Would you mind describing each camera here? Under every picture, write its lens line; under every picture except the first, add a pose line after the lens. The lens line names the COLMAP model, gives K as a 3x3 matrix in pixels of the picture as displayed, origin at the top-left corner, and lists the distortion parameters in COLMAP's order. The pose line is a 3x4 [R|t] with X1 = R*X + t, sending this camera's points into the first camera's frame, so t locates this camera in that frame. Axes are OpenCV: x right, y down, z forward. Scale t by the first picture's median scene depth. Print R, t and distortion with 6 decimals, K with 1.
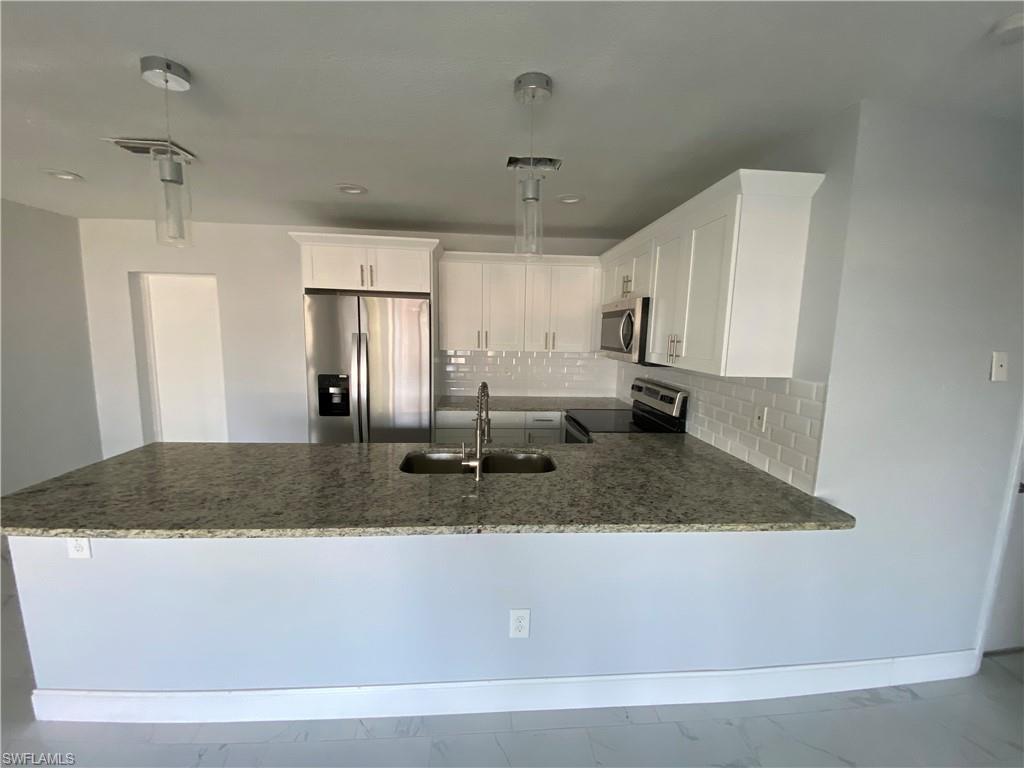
lens RADIAL K [[409.2, 0, 508.3], [0, 409.2, 385.4], [0, 0, 1]] dist [0.018026, -0.018745]
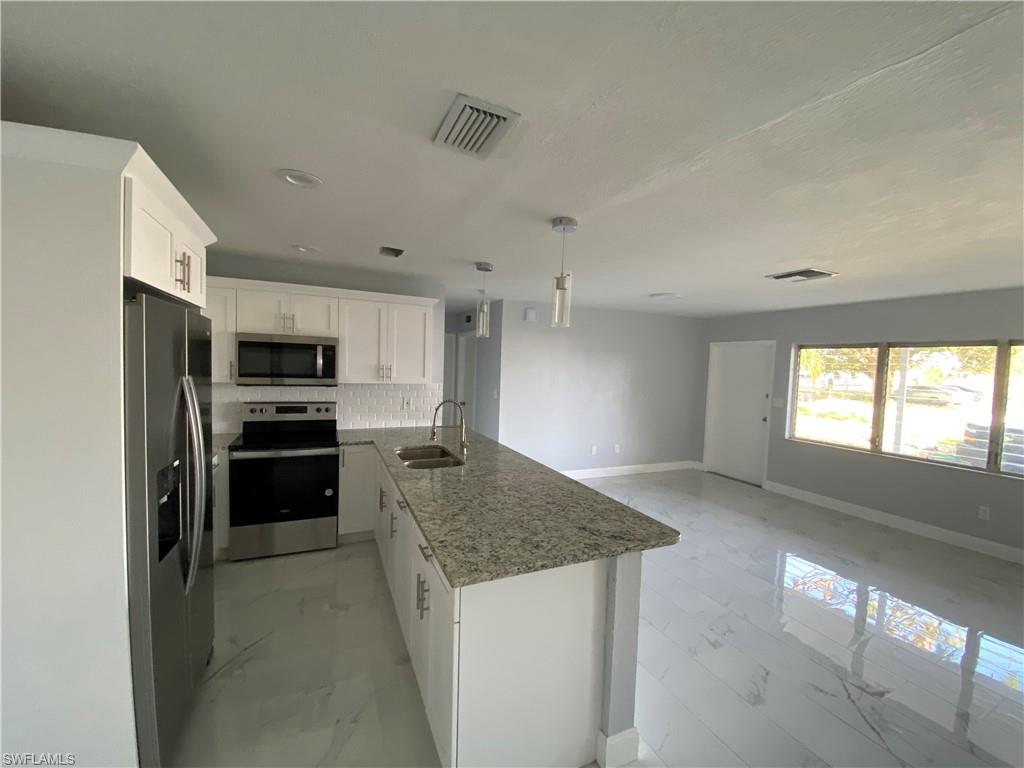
lens RADIAL K [[409.2, 0, 508.9], [0, 409.2, 383.9], [0, 0, 1]] dist [0.018026, -0.018745]
pose [[-0.338530, -0.078590, 0.937668, -1.578743], [0.086124, 0.989735, 0.114048, -0.220838], [-0.937006, 0.119365, -0.328287, 1.211478]]
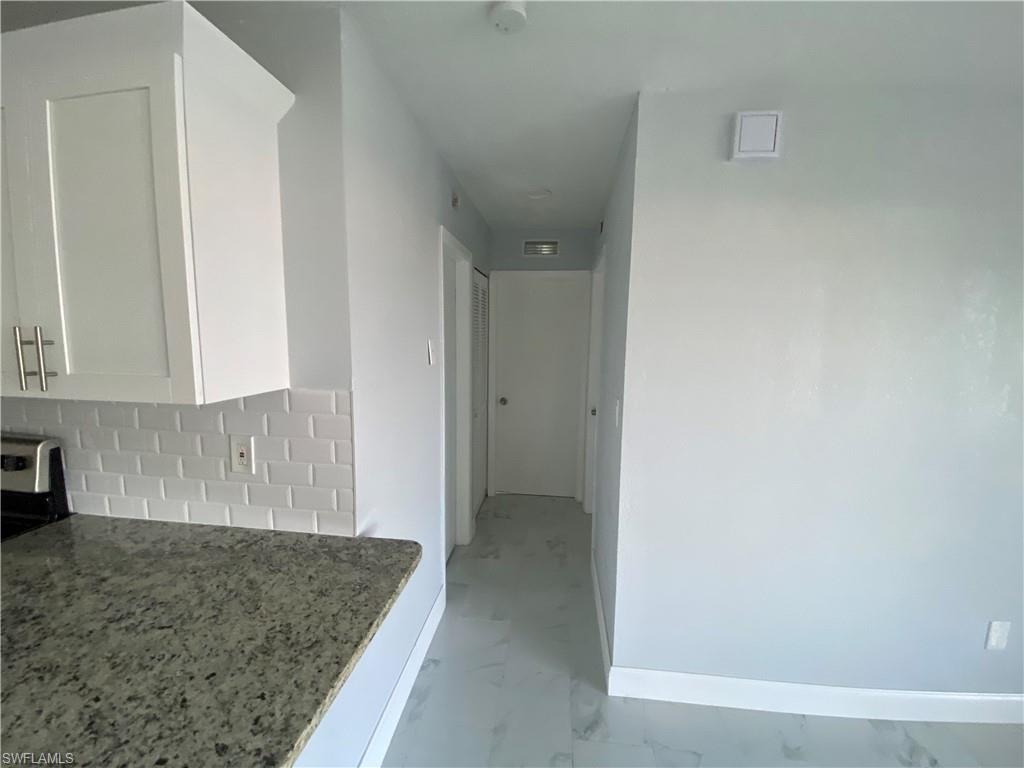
lens RADIAL K [[409.2, 0, 510.8], [0, 409.2, 386.4], [0, 0, 1]] dist [0.018026, -0.018745]
pose [[0.189992, -0.141143, 0.971587, 0.076567], [0.122650, 0.985272, 0.119147, -0.053972], [-0.974095, 0.096528, 0.204505, 0.452206]]
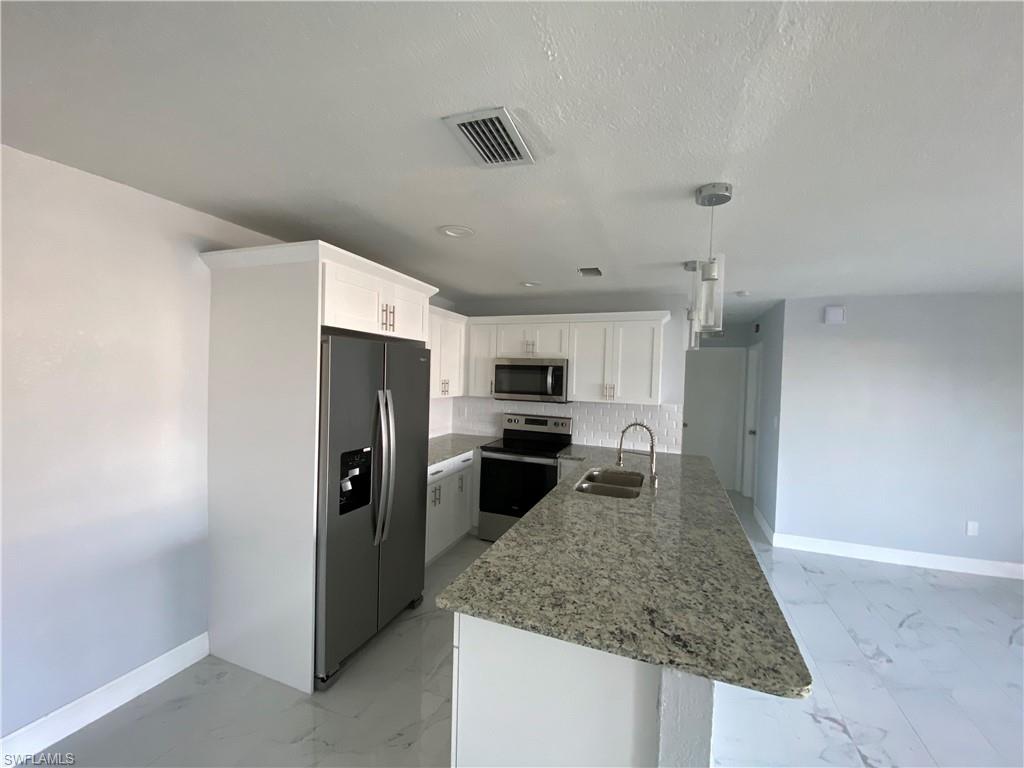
lens RADIAL K [[409.2, 0, 510.7], [0, 409.2, 384.6], [0, 0, 1]] dist [0.018026, -0.018745]
pose [[0.432054, -0.033471, 0.901227, -1.483529], [0.101802, 0.994734, -0.011860, -0.160774], [-0.896084, 0.096871, 0.433186, 0.698683]]
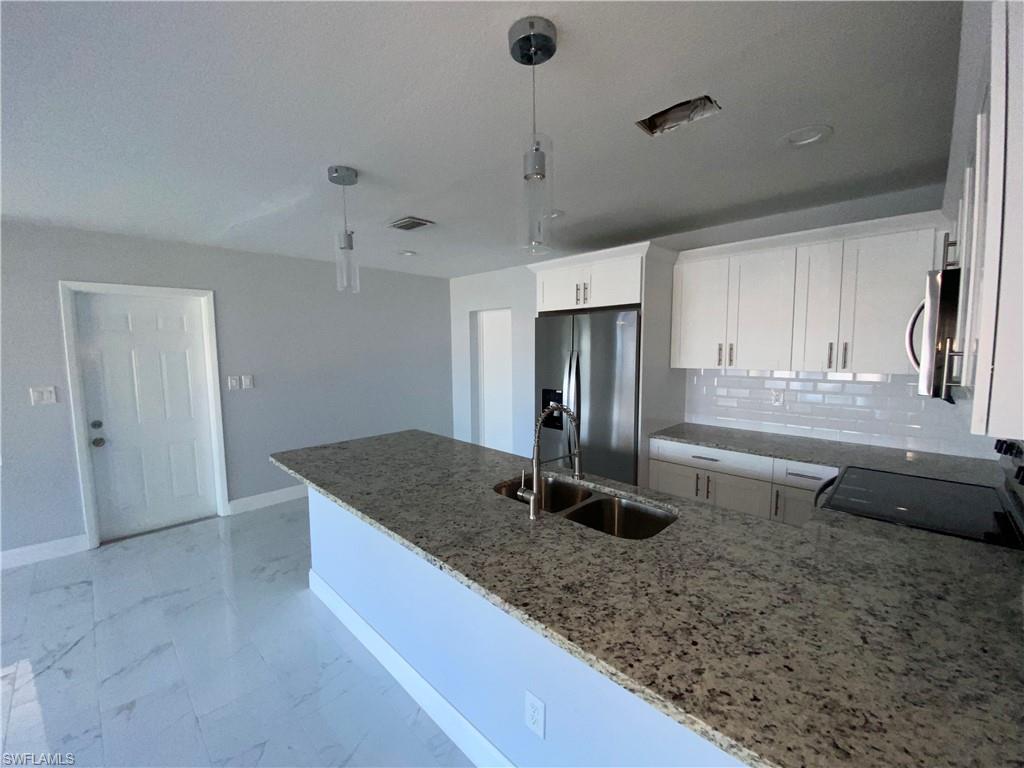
lens RADIAL K [[409.2, 0, 514.2], [0, 409.2, 385.4], [0, 0, 1]] dist [0.018026, -0.018745]
pose [[0.663024, 0.045006, -0.747244, 0.465688], [-0.078801, 0.996841, -0.009881, -0.029171], [0.744439, 0.065435, 0.664477, 0.341073]]
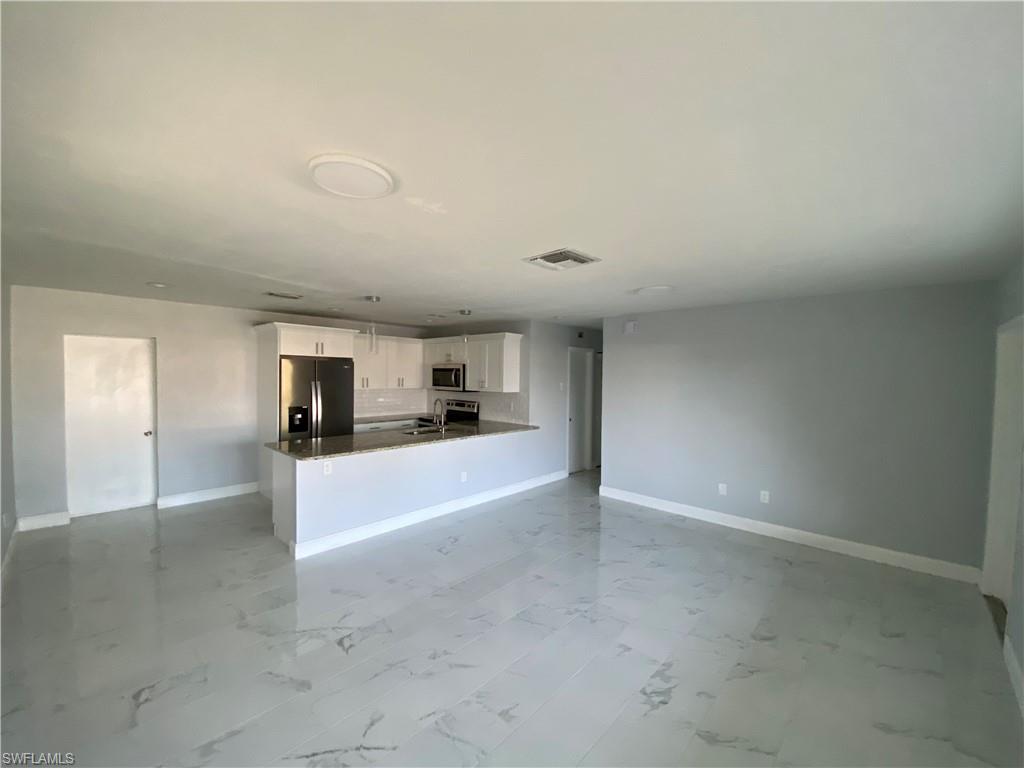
lens RADIAL K [[409.2, 0, 511.0], [0, 409.2, 382.1], [0, 0, 1]] dist [0.018026, -0.018745]
pose [[0.732304, -0.025311, 0.680507, -1.456835], [0.091792, 0.993858, -0.061812, 0.089698], [-0.674763, 0.107730, 0.730130, -1.250033]]
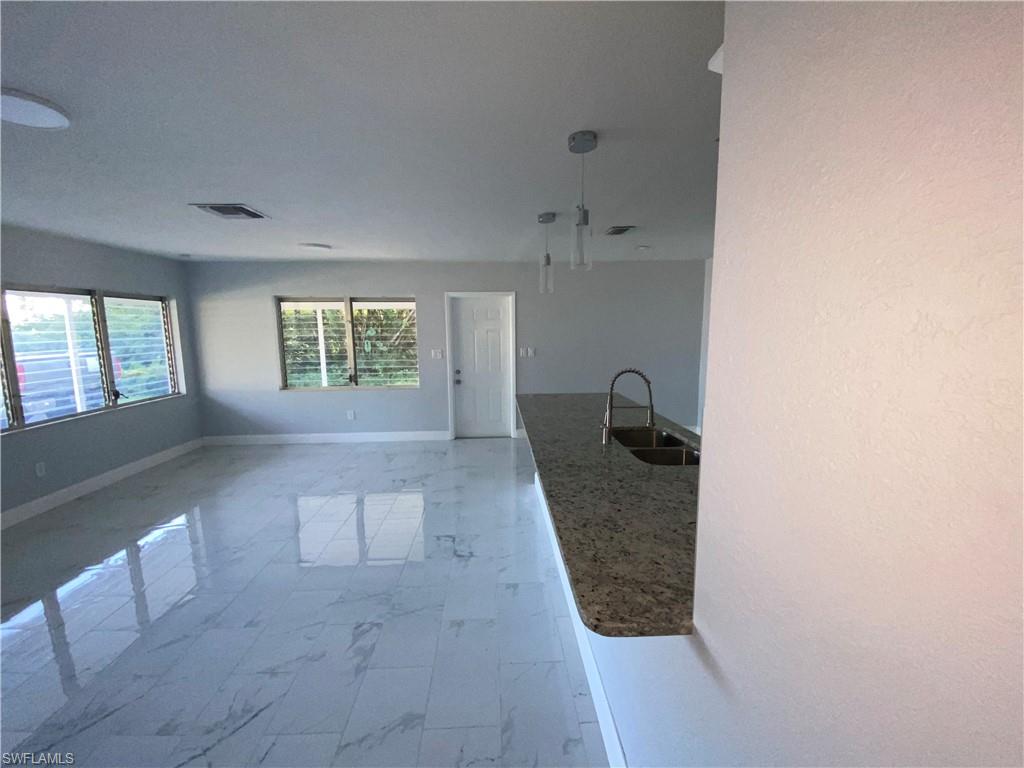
lens RADIAL K [[409.2, 0, 511.7], [0, 409.2, 386.6], [0, 0, 1]] dist [0.018026, -0.018745]
pose [[-0.029074, 0.116283, -0.992790, 1.046598], [-0.123285, 0.985210, 0.119006, -0.050295], [0.991945, 0.125857, -0.014307, 0.627608]]
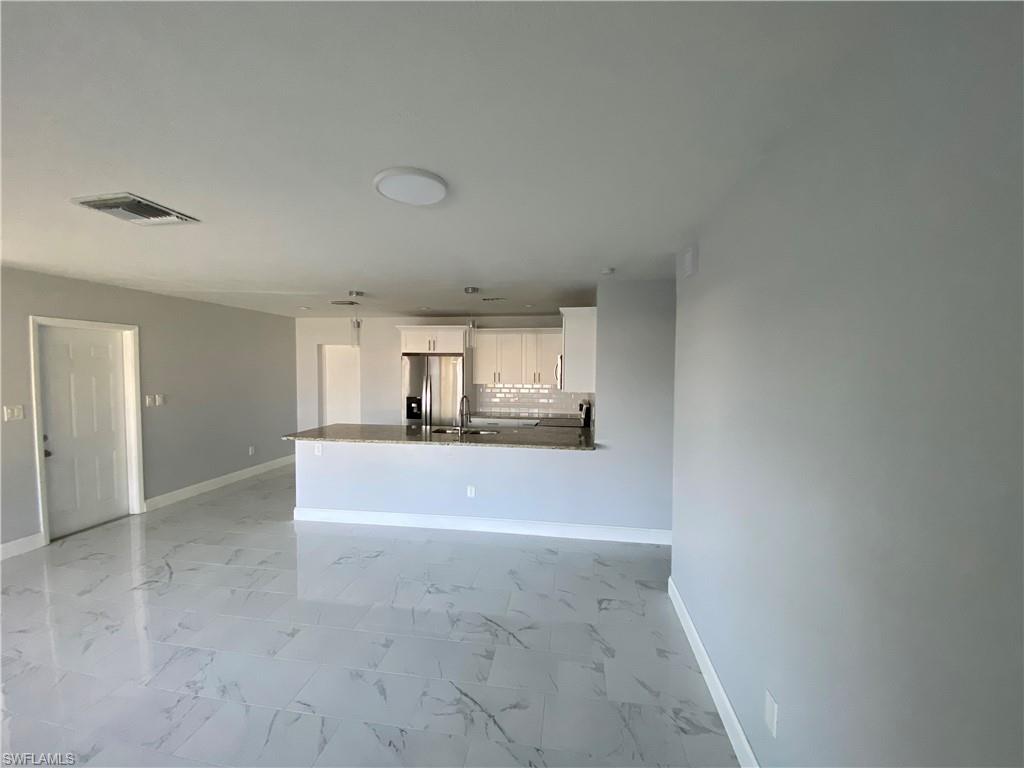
lens RADIAL K [[409.2, 0, 514.5], [0, 409.2, 382.4], [0, 0, 1]] dist [0.018026, -0.018745]
pose [[0.976379, -0.008356, -0.215904, 0.682270], [-0.013810, 0.994795, -0.100957, 0.143457], [0.215624, 0.101554, 0.971181, -1.167342]]
